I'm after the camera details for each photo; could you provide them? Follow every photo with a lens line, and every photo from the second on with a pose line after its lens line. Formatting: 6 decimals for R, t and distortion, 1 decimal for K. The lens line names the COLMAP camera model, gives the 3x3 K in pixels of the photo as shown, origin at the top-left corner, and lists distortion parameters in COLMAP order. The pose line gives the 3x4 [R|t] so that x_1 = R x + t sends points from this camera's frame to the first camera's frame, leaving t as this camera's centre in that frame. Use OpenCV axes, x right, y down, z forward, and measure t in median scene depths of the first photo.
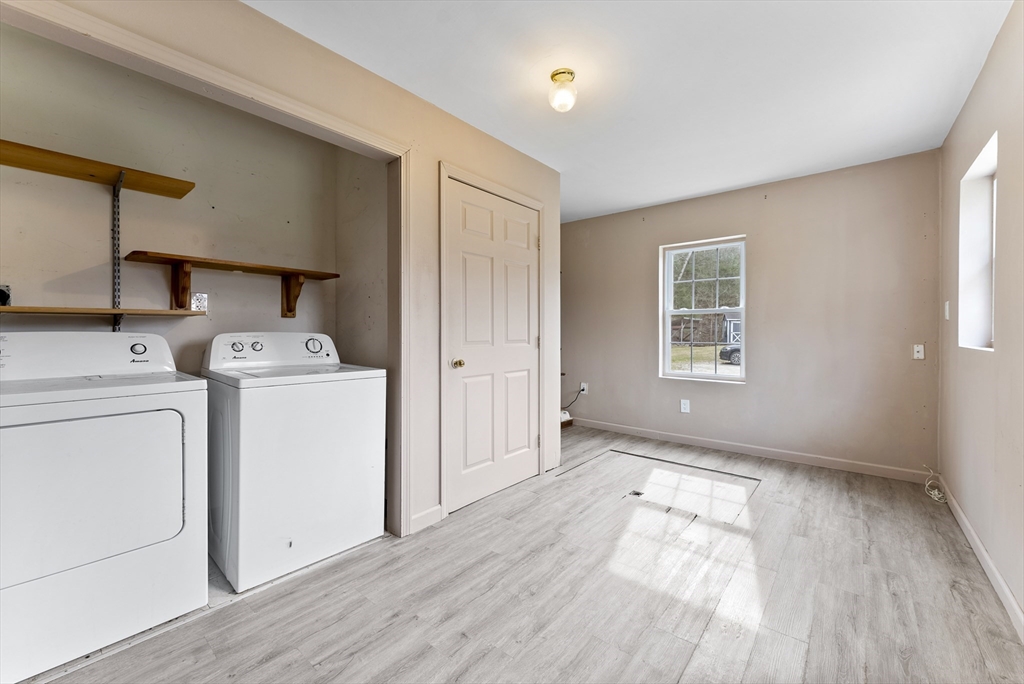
lens RADIAL K [[412.6, 0, 513.7], [0, 412.6, 338.9], [0, 0, 1]] dist [0.001171, 0.000278]
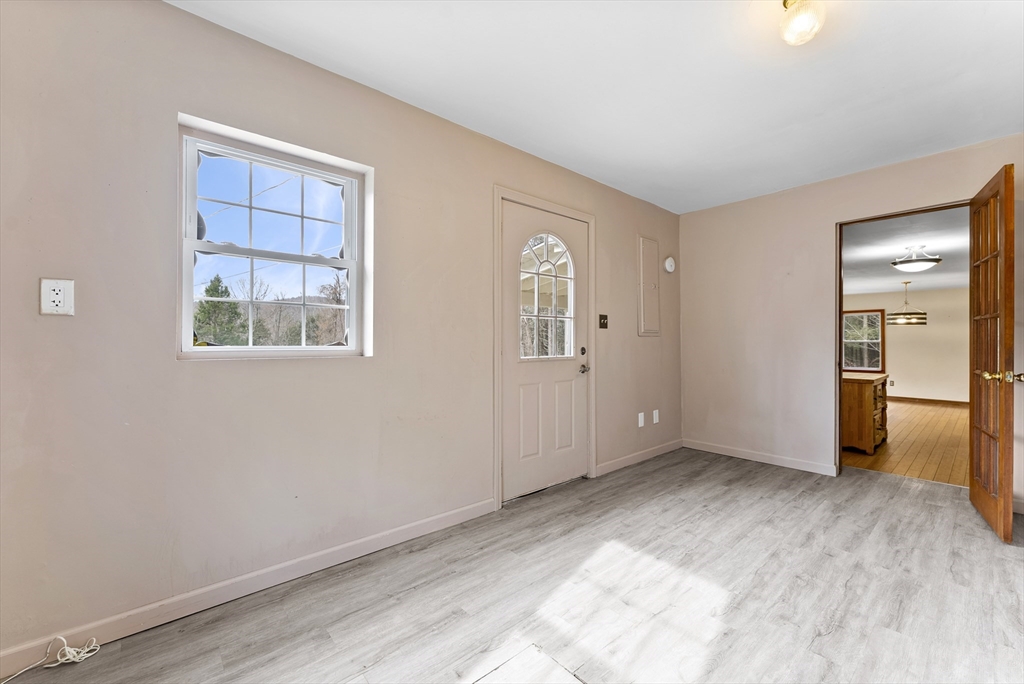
lens RADIAL K [[412.6, 0, 513.7], [0, 412.6, 338.9], [0, 0, 1]] dist [0.001171, 0.000278]
pose [[-0.987303, -0.001815, 0.158837, 0.590482], [0.000156, 0.999923, 0.012396, -0.031962], [-0.158847, 0.012264, -0.987227, 2.089334]]
